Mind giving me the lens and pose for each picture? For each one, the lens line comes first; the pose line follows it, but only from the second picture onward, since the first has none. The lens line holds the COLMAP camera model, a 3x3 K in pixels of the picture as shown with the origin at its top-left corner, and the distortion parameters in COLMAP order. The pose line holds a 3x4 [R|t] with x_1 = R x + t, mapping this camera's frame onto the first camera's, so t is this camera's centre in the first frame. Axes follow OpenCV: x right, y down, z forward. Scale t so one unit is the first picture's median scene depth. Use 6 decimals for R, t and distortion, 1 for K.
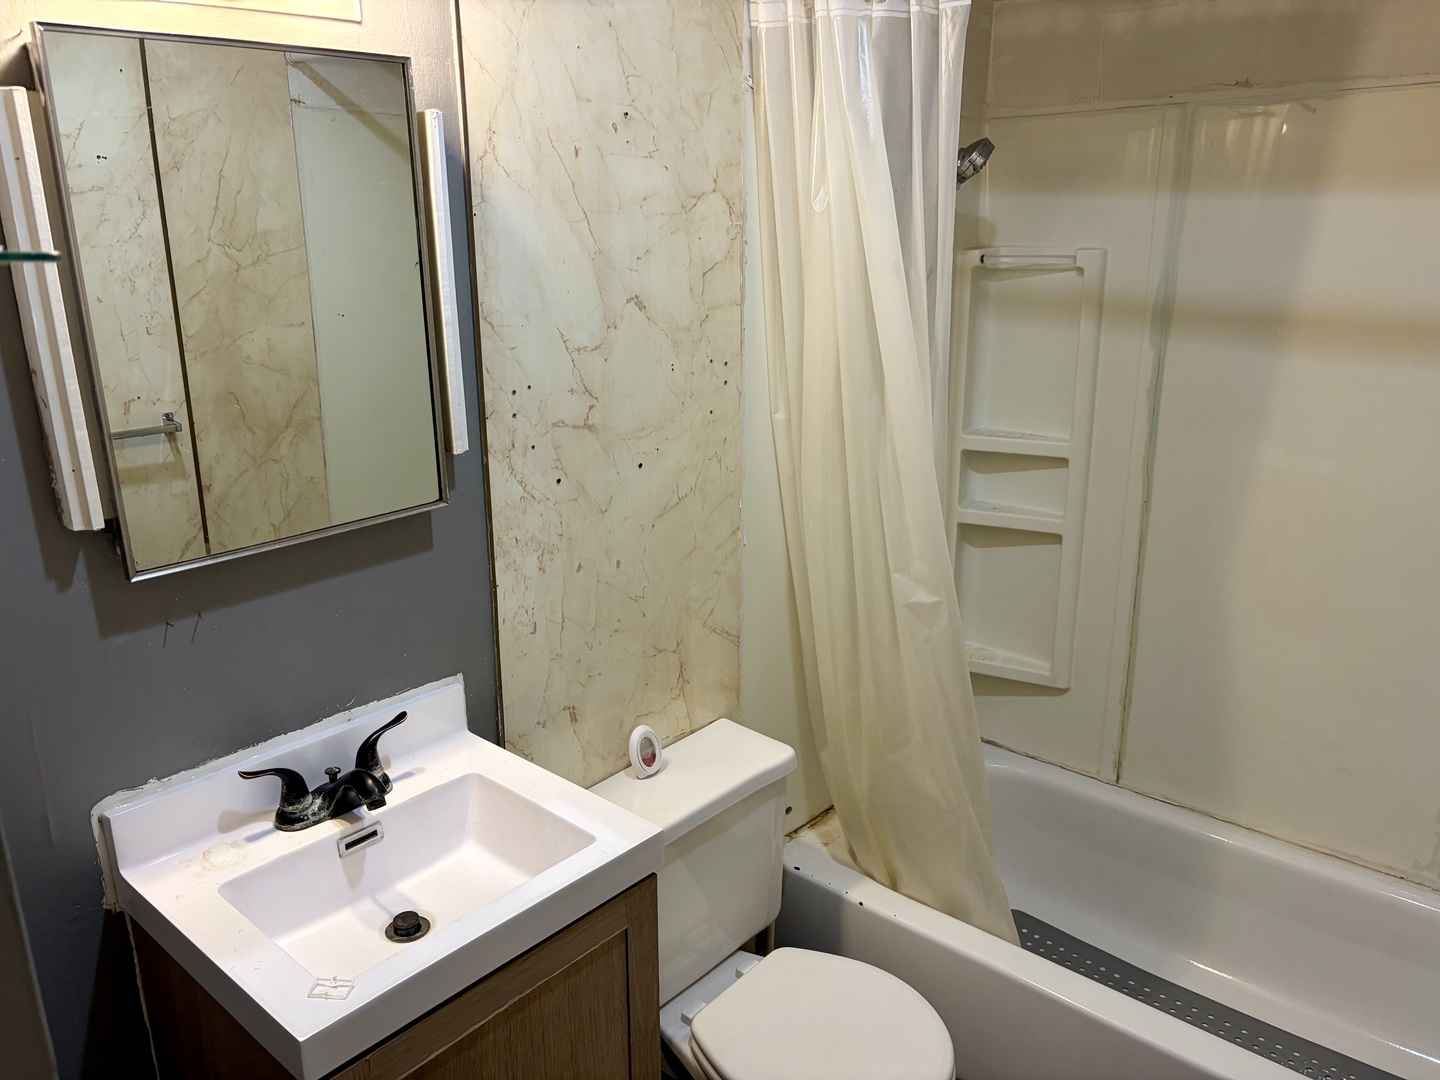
lens RADIAL K [[1104.4, 0, 717.0], [0, 1104.4, 541.8], [0, 0, 1]] dist [0.067136, -0.061732]
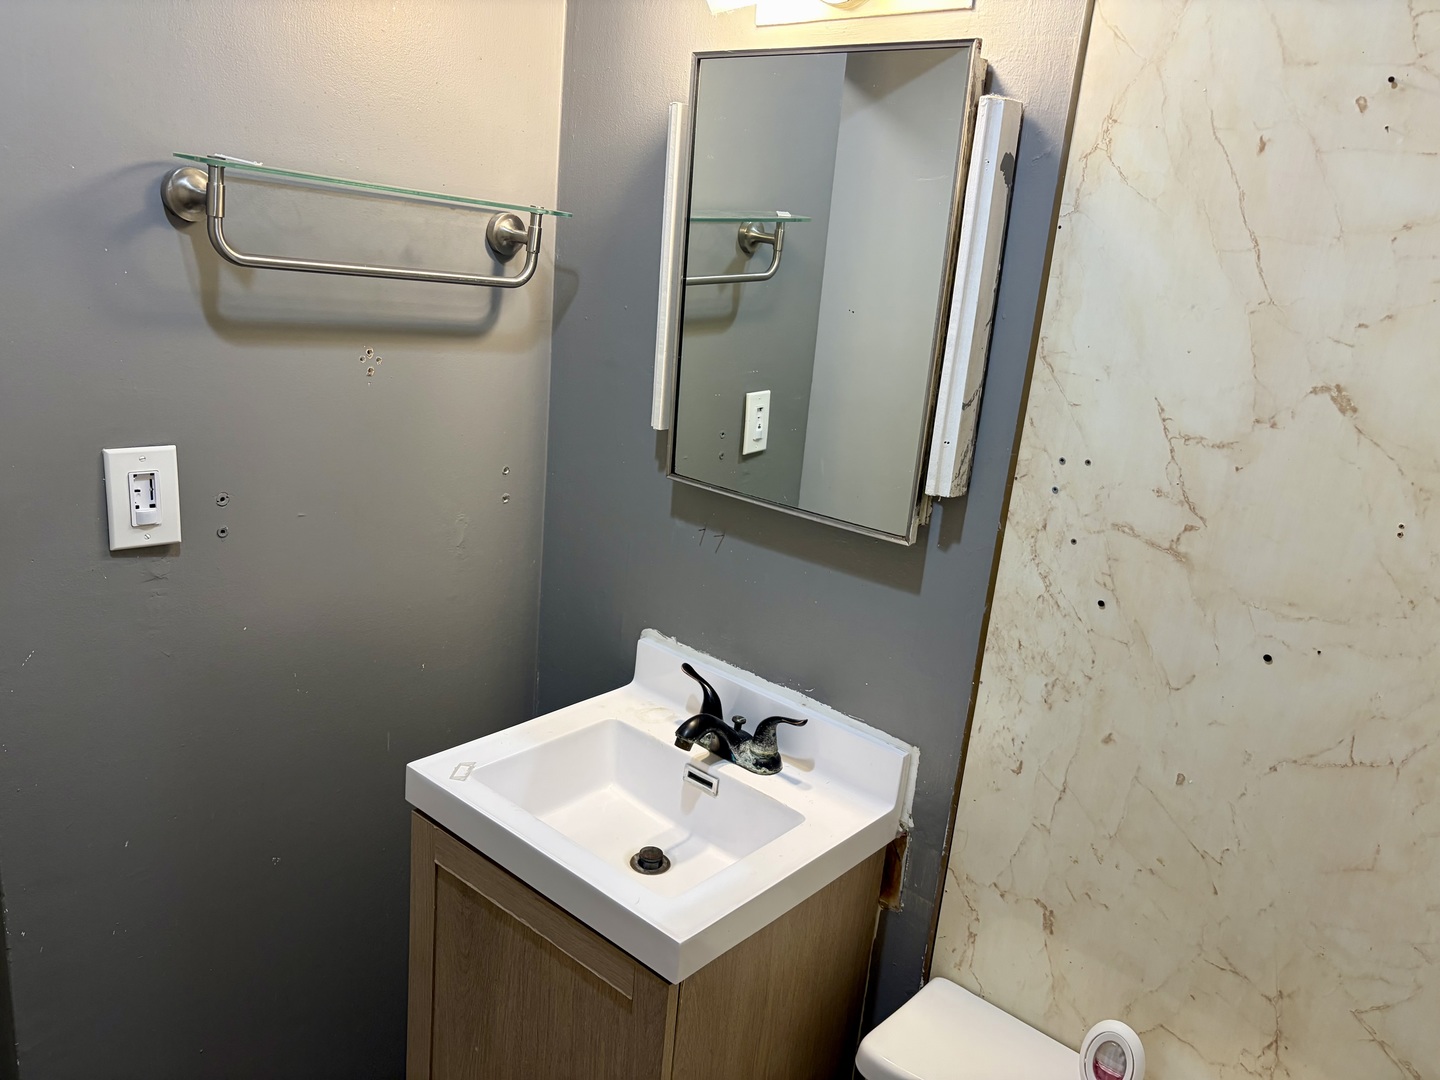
lens RADIAL K [[1104.4, 0, 712.1], [0, 1104.4, 530.4], [0, 0, 1]] dist [0.067136, -0.061732]
pose [[-0.004047, 0.275713, -0.961231, 0.518078], [-0.369572, 0.892772, 0.257633, -0.183575], [0.929193, 0.356287, 0.098283, 0.658938]]
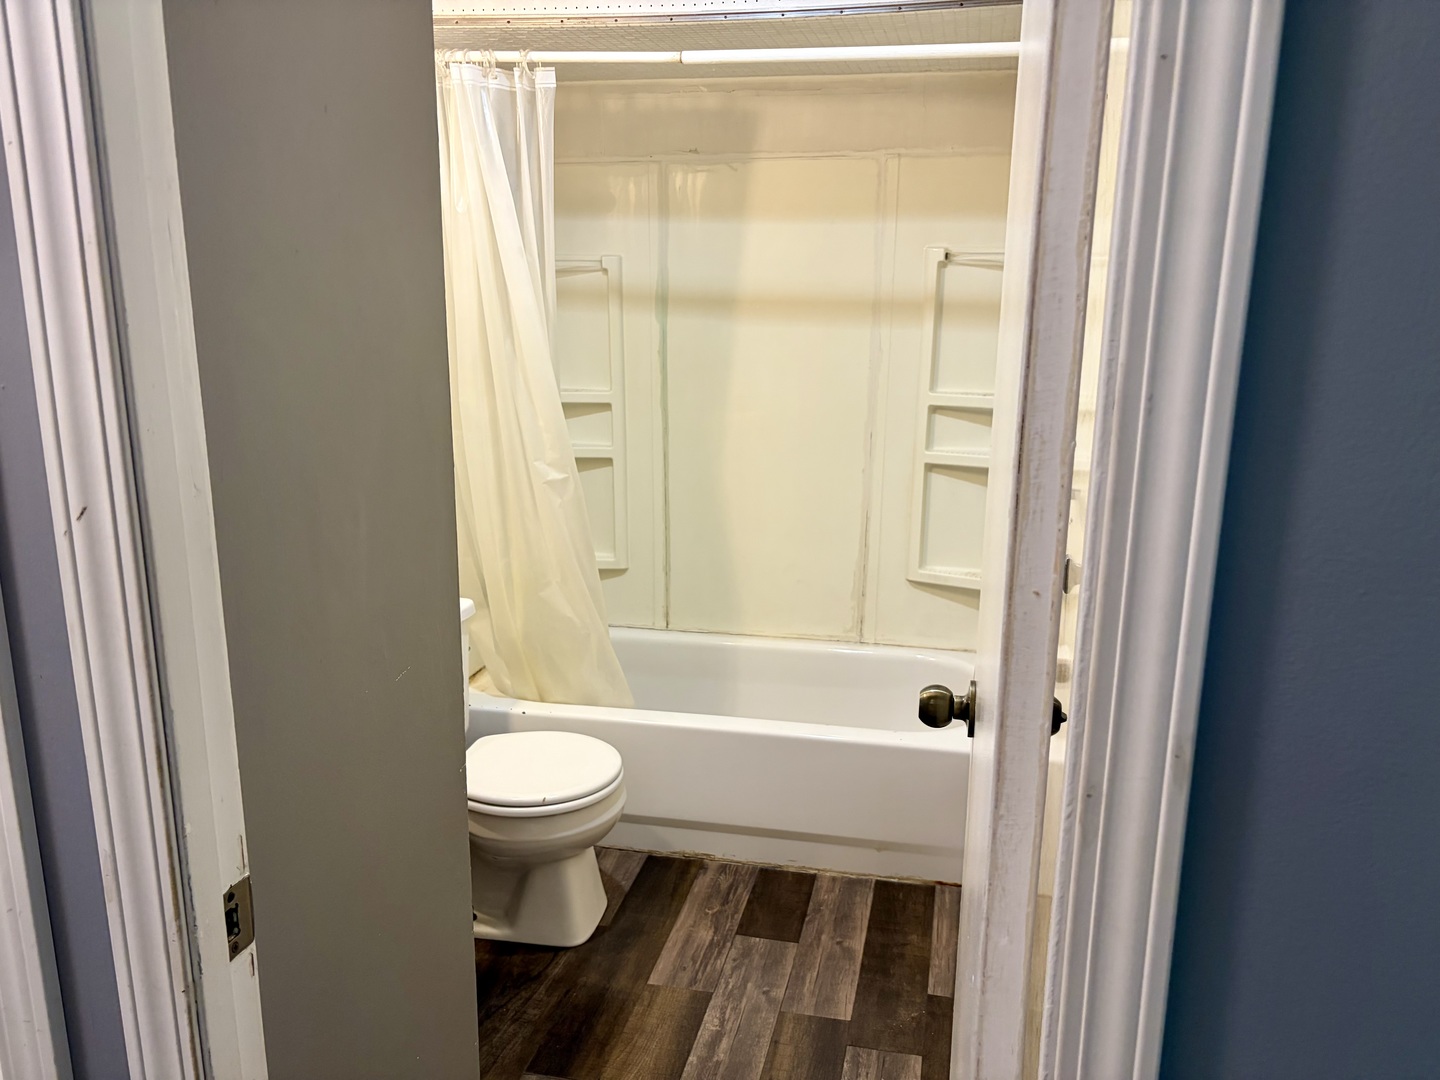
lens RADIAL K [[1104.4, 0, 718.8], [0, 1104.4, 538.0], [0, 0, 1]] dist [0.067136, -0.061732]
pose [[0.877911, -0.098890, 0.468501, -0.432728], [0.124123, 0.991996, -0.023202, 0.260718], [-0.462457, 0.078521, 0.883158, -0.537546]]
